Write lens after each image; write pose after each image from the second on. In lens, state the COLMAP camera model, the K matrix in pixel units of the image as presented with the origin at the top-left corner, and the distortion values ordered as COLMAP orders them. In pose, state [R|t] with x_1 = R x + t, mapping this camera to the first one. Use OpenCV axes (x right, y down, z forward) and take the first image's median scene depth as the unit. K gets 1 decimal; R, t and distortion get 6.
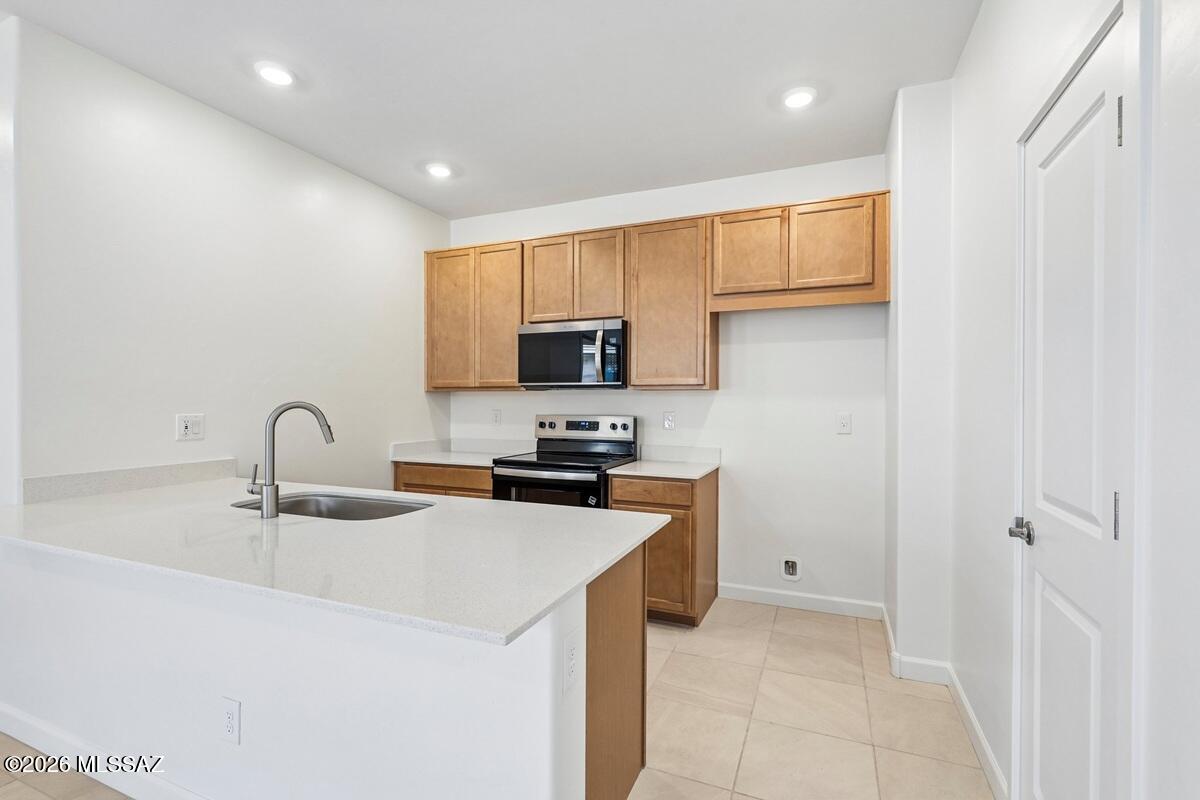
lens RADIAL K [[542.7, 0, 599.4], [0, 542.7, 400.7], [0, 0, 1]] dist [0.000123, -0.000332]
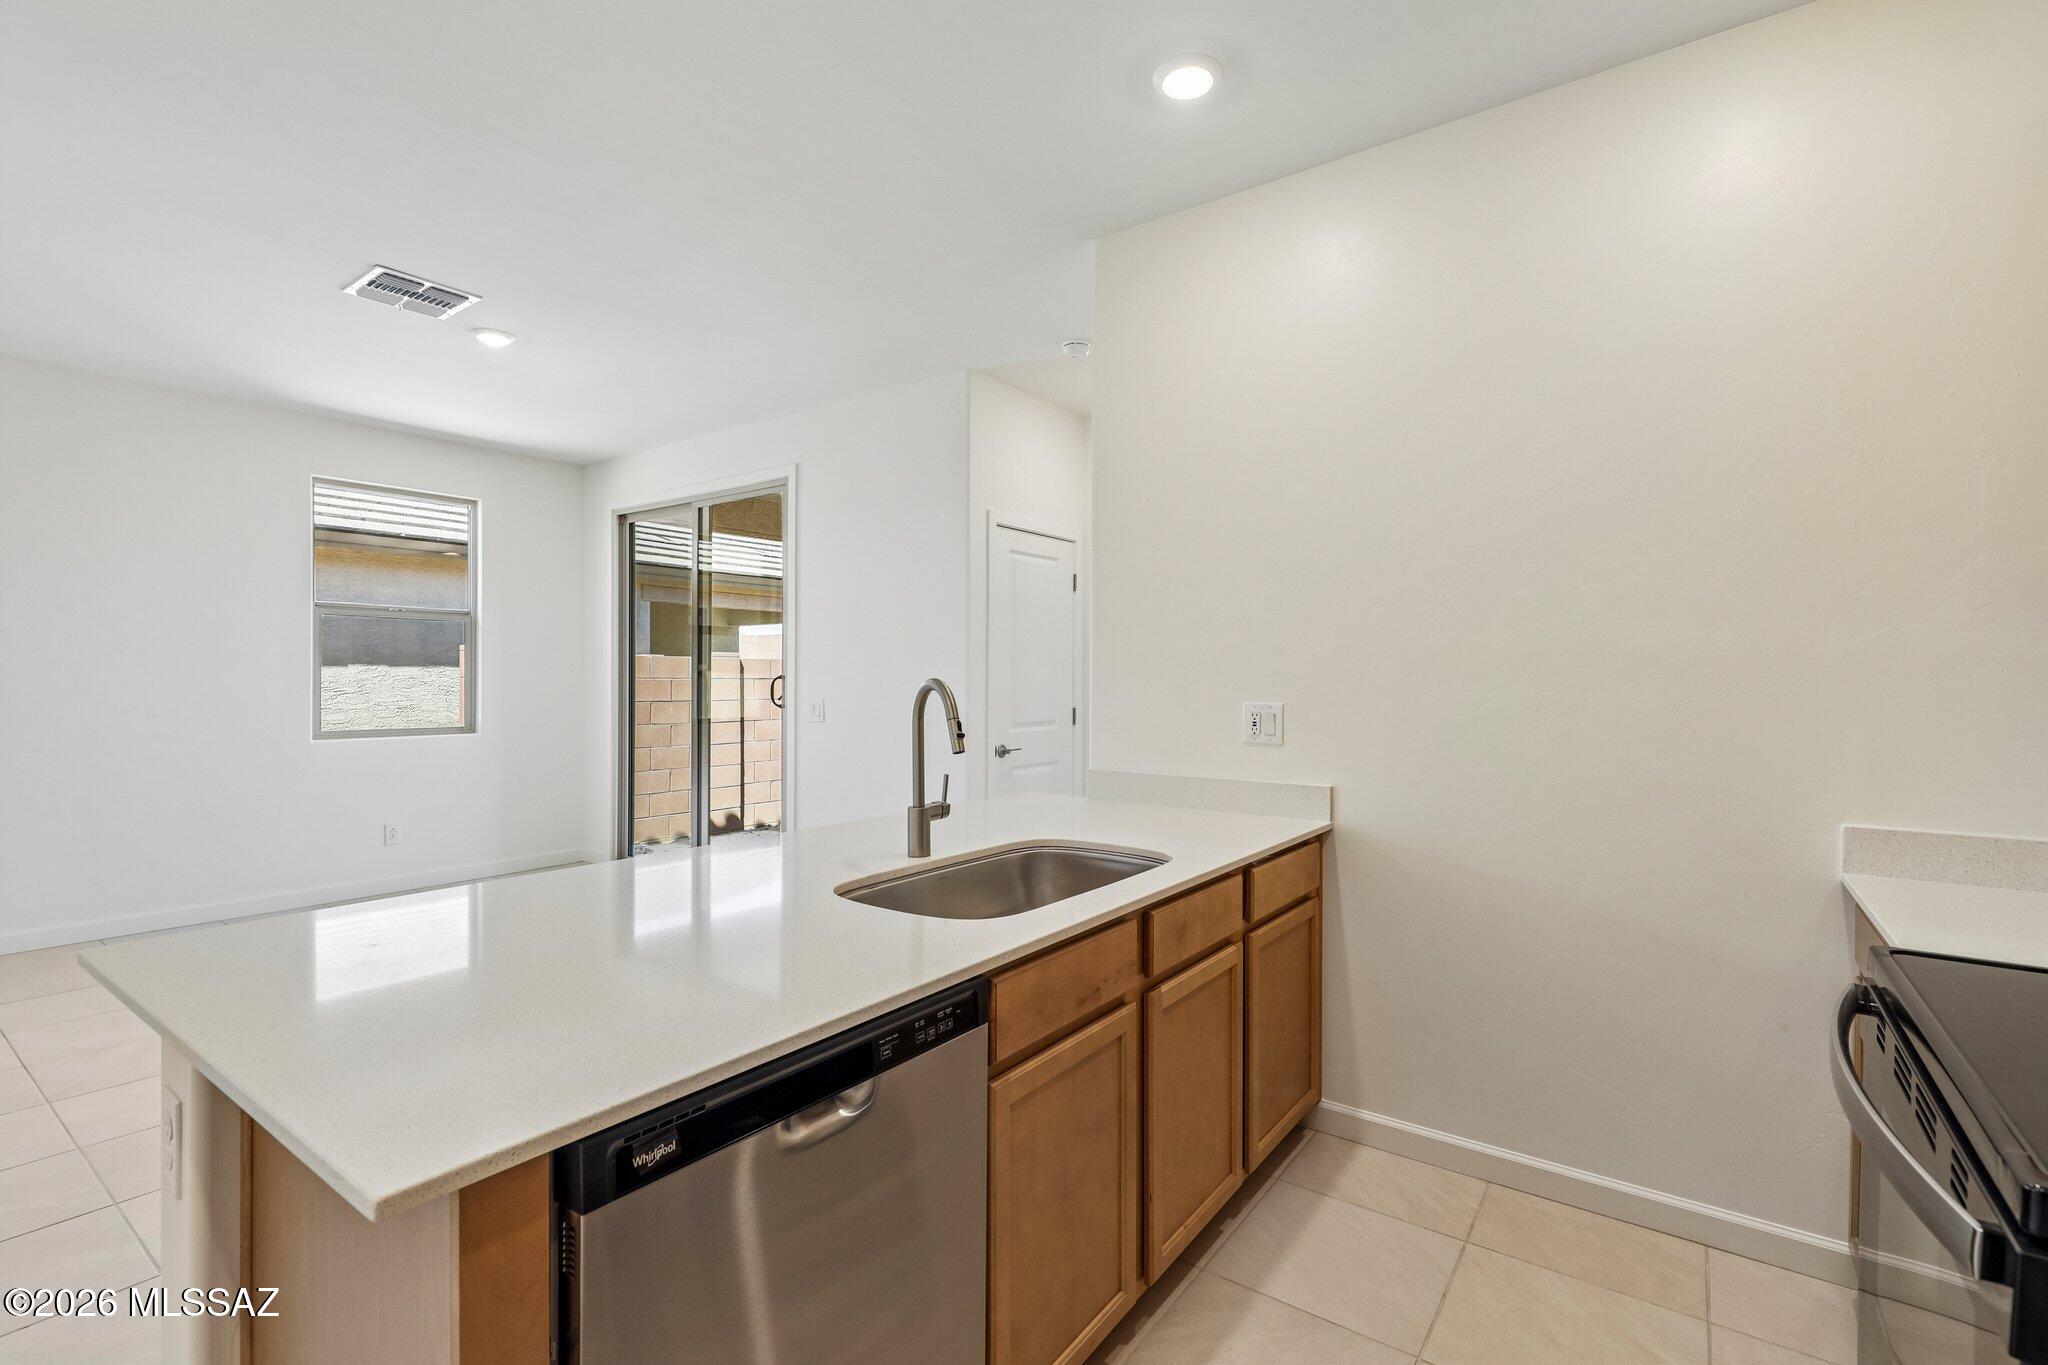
lens RADIAL K [[926.2, 0, 1019.7], [0, 926.2, 679.6], [0, 0, 1]] dist [0.000123, -0.000332]
pose [[-0.231811, -0.000408, -0.972761, 0.234907], [-0.003819, 0.999993, 0.000491, -0.000120], [0.972753, 0.003829, -0.231811, 0.710024]]
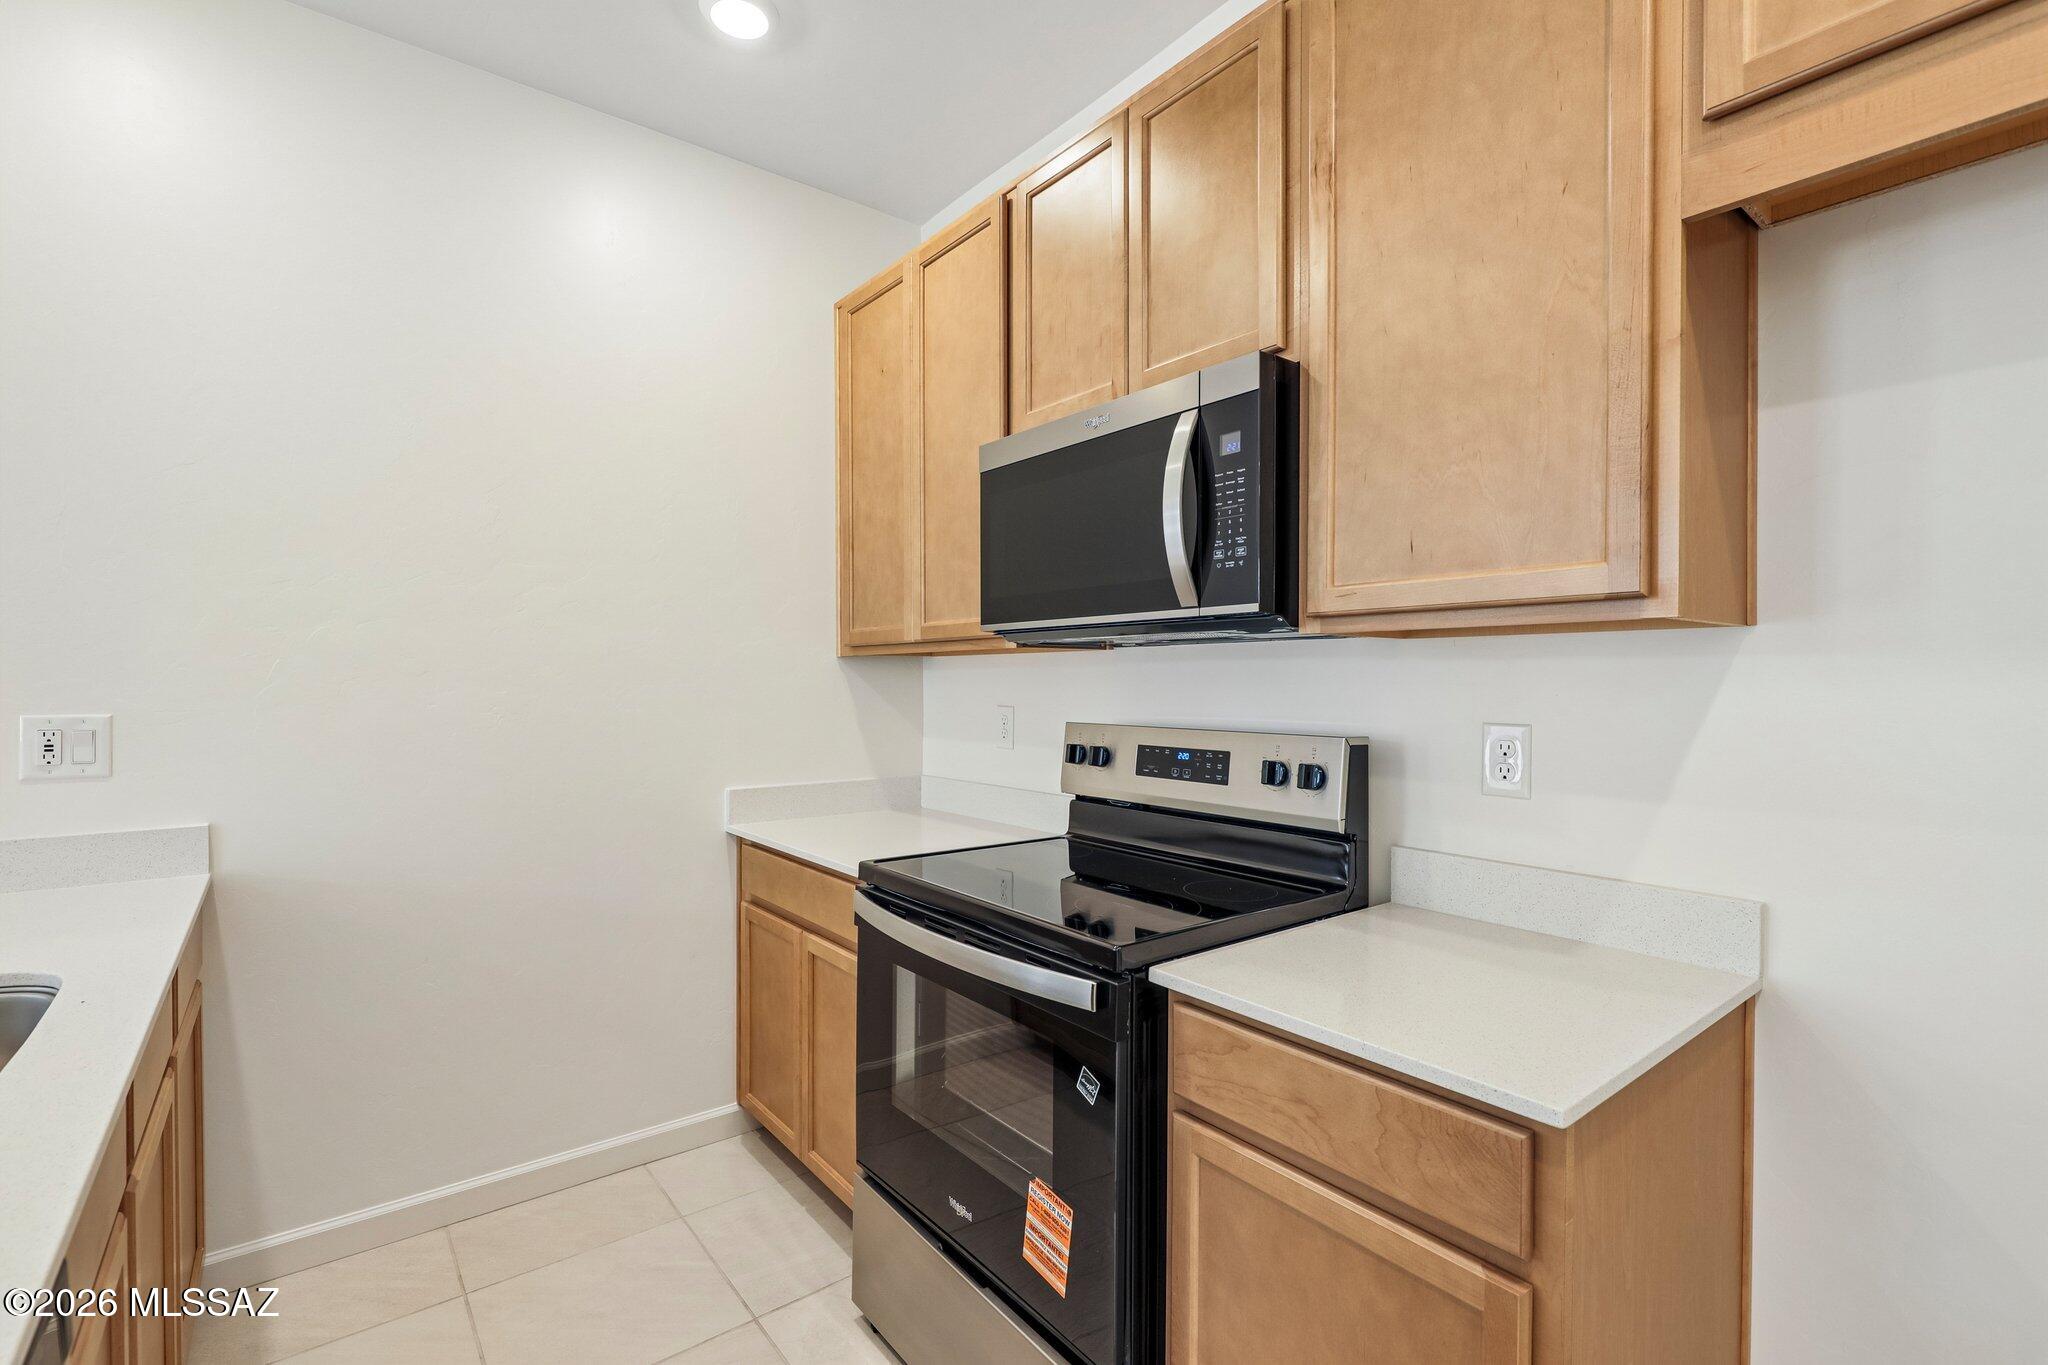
lens RADIAL K [[926.2, 0, 1021.6], [0, 926.2, 683.7], [0, 0, 1]] dist [0.000123, -0.000332]
pose [[0.876845, -0.001579, -0.480771, 0.140039], [0.002082, 0.999998, 0.000514, 0.002371], [0.480769, -0.001451, 0.876846, 0.538811]]
